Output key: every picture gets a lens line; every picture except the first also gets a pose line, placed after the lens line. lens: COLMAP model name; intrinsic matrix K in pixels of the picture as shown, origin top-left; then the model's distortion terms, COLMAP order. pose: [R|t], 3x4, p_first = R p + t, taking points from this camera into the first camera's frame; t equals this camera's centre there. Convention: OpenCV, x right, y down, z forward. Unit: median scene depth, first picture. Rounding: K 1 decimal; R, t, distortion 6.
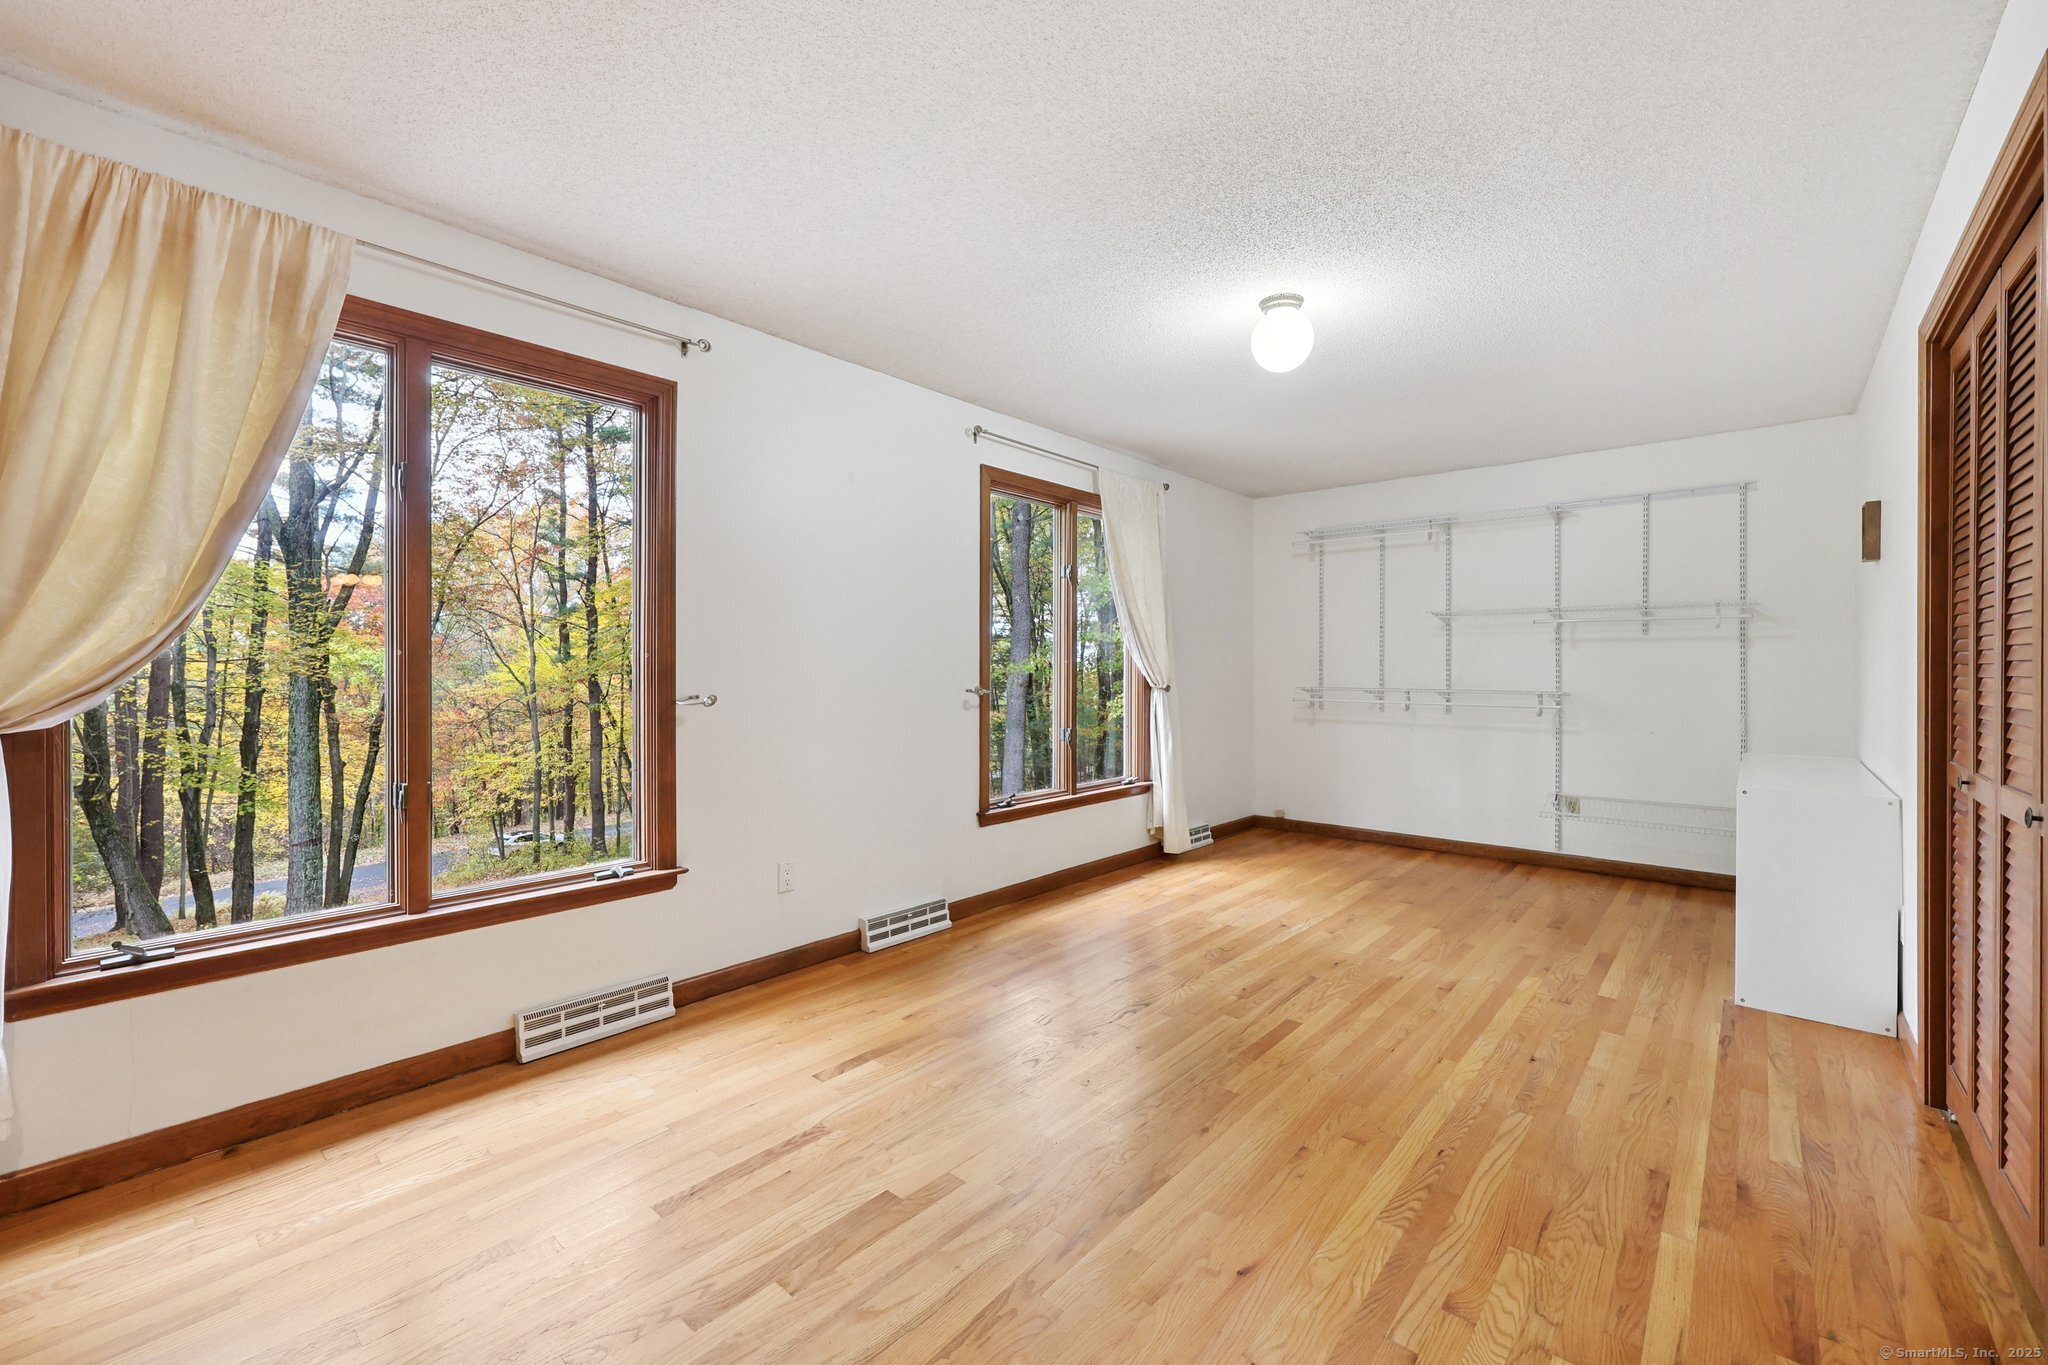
lens RADIAL K [[831.3, 0, 1023.6], [0, 831.3, 674.4], [0, 0, 1]] dist [-0.000724, -0.000429]
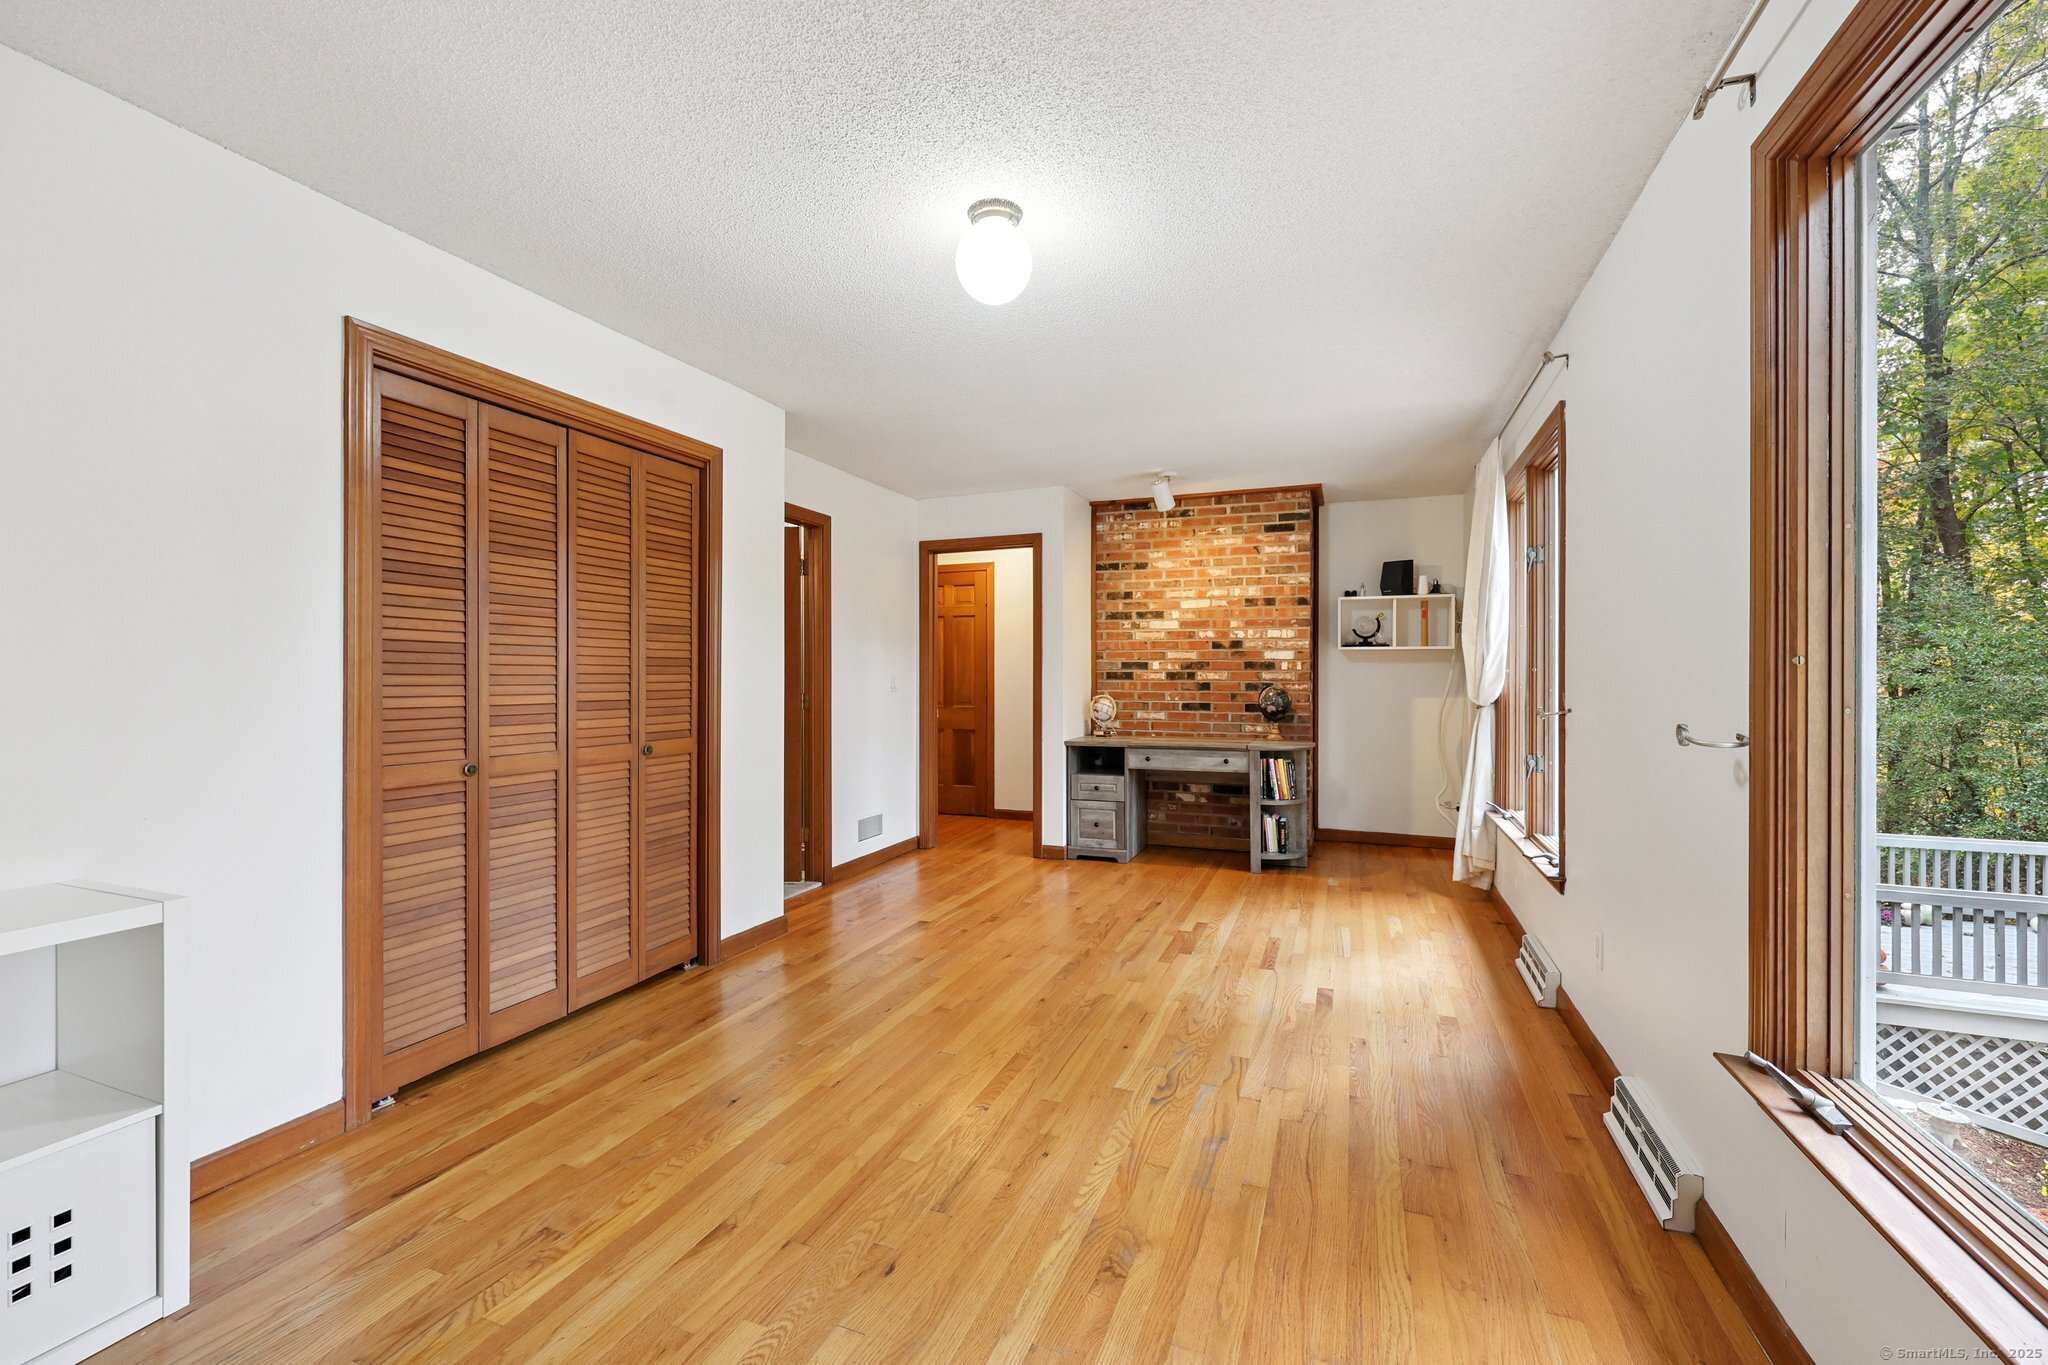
lens RADIAL K [[831.3, 0, 1024.2], [0, 831.3, 677.0], [0, 0, 1]] dist [-0.000724, -0.000429]
pose [[-0.940428, 0.001135, -0.339990, 0.564387], [-0.000720, 0.999986, 0.005330, -0.013951], [0.339991, 0.005257, -0.940414, 1.794197]]
